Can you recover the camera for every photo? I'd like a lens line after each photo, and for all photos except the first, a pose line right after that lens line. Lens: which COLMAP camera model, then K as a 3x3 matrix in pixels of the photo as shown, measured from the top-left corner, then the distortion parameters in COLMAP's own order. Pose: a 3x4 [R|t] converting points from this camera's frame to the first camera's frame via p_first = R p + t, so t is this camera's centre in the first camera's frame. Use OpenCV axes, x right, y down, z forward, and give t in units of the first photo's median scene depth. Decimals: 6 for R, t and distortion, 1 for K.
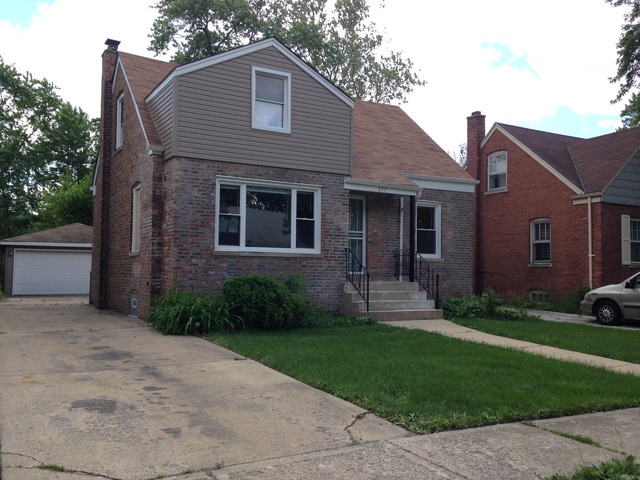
lens RADIAL K [[575.3, 0, 320.0], [0, 575.3, 240.0], [0, 0, 1]] dist [0.181045, -0.285818]
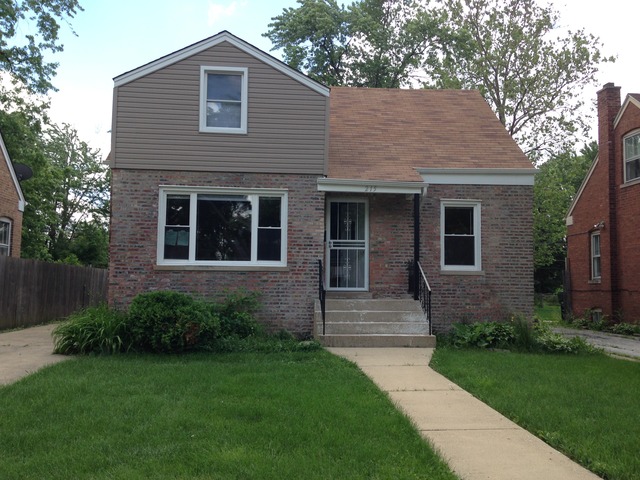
lens RADIAL K [[575.3, 0, 320.0], [0, 575.3, 240.0], [0, 0, 1]] dist [0.181045, -0.285818]
pose [[0.910394, -0.036163, -0.412158, 0.408240], [0.022738, 0.999040, -0.037432, 0.017269], [0.413116, 0.024706, 0.910343, 0.224917]]
